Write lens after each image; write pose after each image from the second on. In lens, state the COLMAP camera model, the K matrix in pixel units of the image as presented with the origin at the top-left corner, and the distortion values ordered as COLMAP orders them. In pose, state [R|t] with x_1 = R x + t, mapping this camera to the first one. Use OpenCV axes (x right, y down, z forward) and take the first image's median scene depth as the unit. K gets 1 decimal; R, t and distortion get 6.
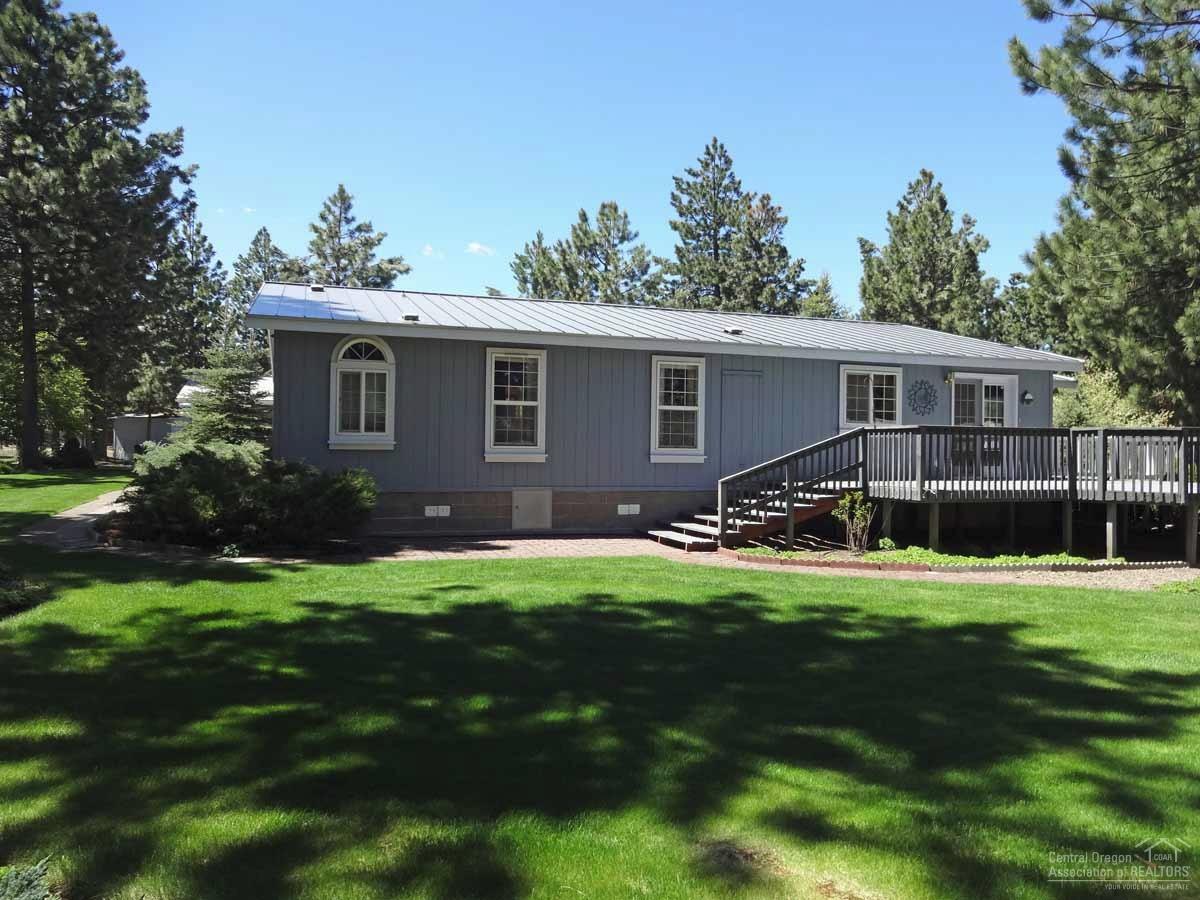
lens RADIAL K [[874.1, 0, 600.0], [0, 874.1, 450.0], [0, 0, 1]] dist [-0.000114, -0.001167]
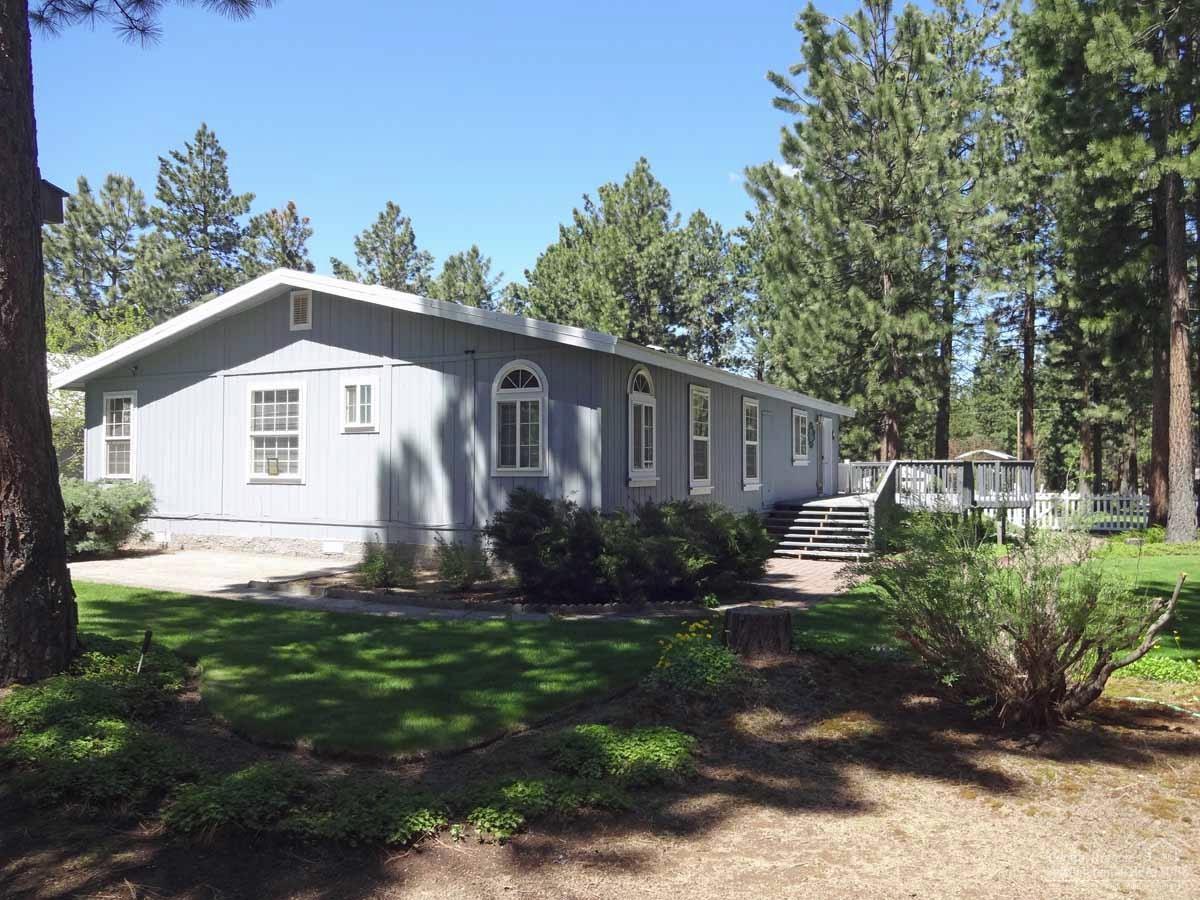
lens RADIAL K [[898.1, 0, 600.0], [0, 898.1, 450.0], [0, 0, 1]] dist [0.002957, 0.000051]
pose [[0.711817, 0.000416, 0.702365, -0.226954], [0.013234, 0.999814, -0.014004, -0.006507], [-0.702240, 0.019264, 0.711679, 0.071650]]
